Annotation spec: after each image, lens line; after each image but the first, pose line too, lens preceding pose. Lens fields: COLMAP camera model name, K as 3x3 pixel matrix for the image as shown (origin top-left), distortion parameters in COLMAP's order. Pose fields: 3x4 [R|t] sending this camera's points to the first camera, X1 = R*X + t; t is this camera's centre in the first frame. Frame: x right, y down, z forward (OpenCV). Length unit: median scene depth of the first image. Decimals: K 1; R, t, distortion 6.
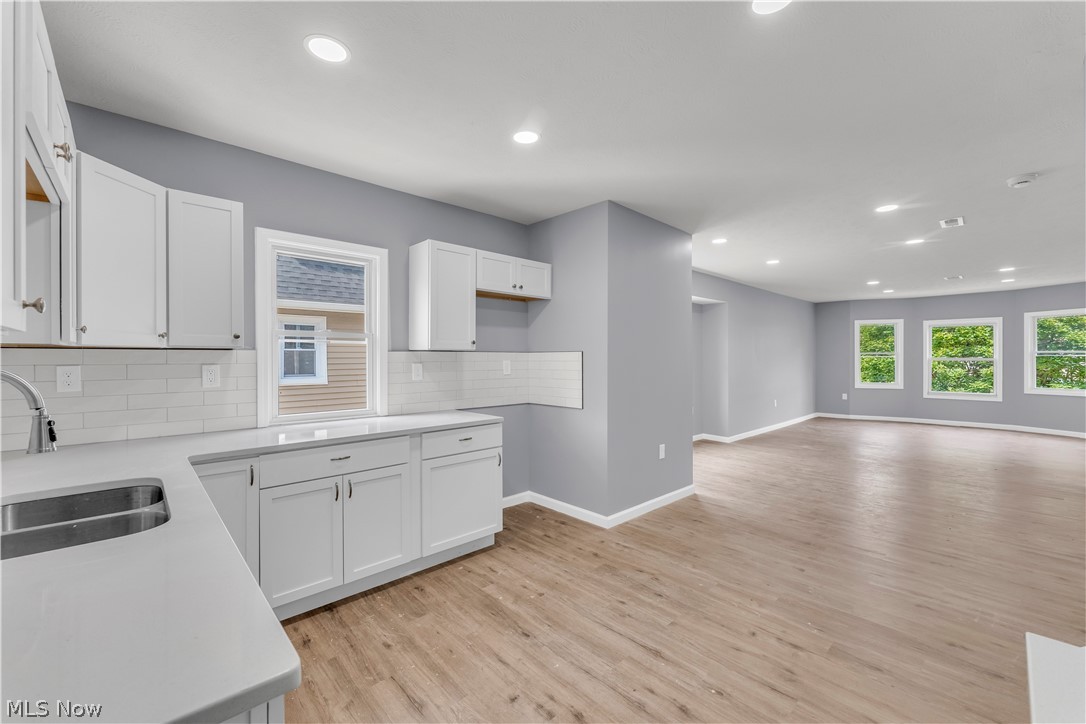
lens RADIAL K [[444.0, 0, 544.2], [0, 444.0, 358.0], [0, 0, 1]] dist [0.004254, -0.001342]
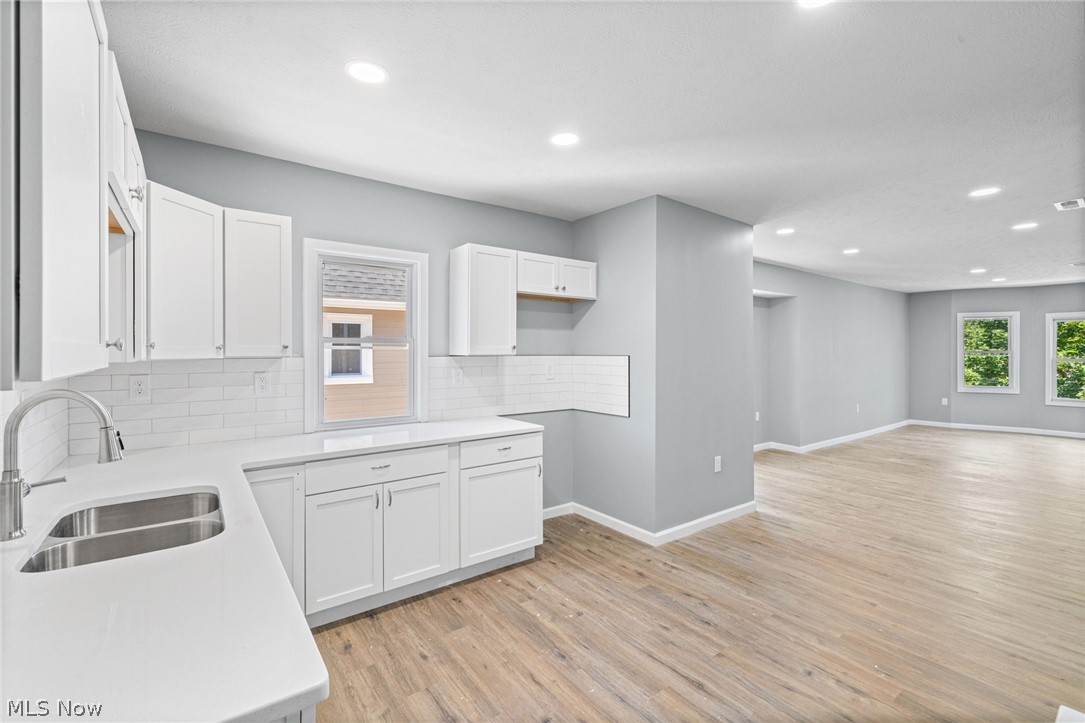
lens RADIAL K [[475.9, 0, 544.2], [0, 475.9, 350.6], [0, 0, 1]] dist [0.007377, -0.001541]
pose [[0.993605, 0.000300, -0.112912, 0.032924], [-0.000624, 0.999996, -0.002840, -0.034891], [0.112911, 0.002892, 0.993601, -0.035478]]
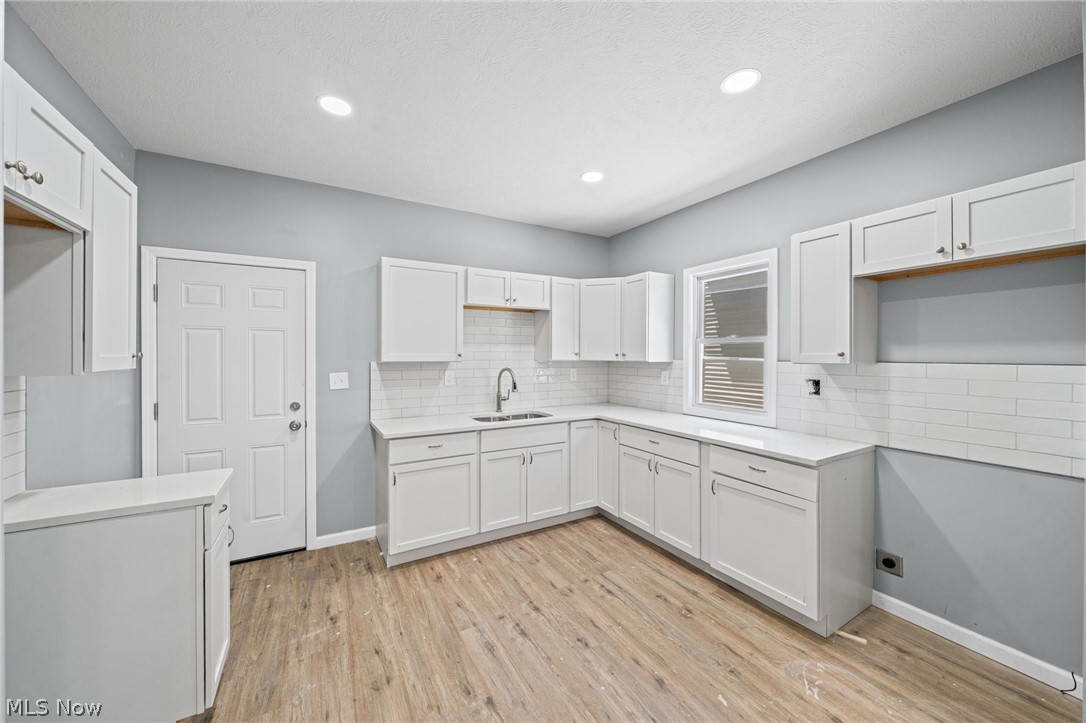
lens RADIAL K [[396.4, 0, 539.2], [0, 396.4, 355.5], [0, 0, 1]] dist [-0.000875, 0.000097]
pose [[-0.231916, 0.005266, -0.972722, 0.793934], [-0.000822, 0.999984, 0.005609, -0.047268], [0.972736, 0.002101, -0.231908, 0.919801]]
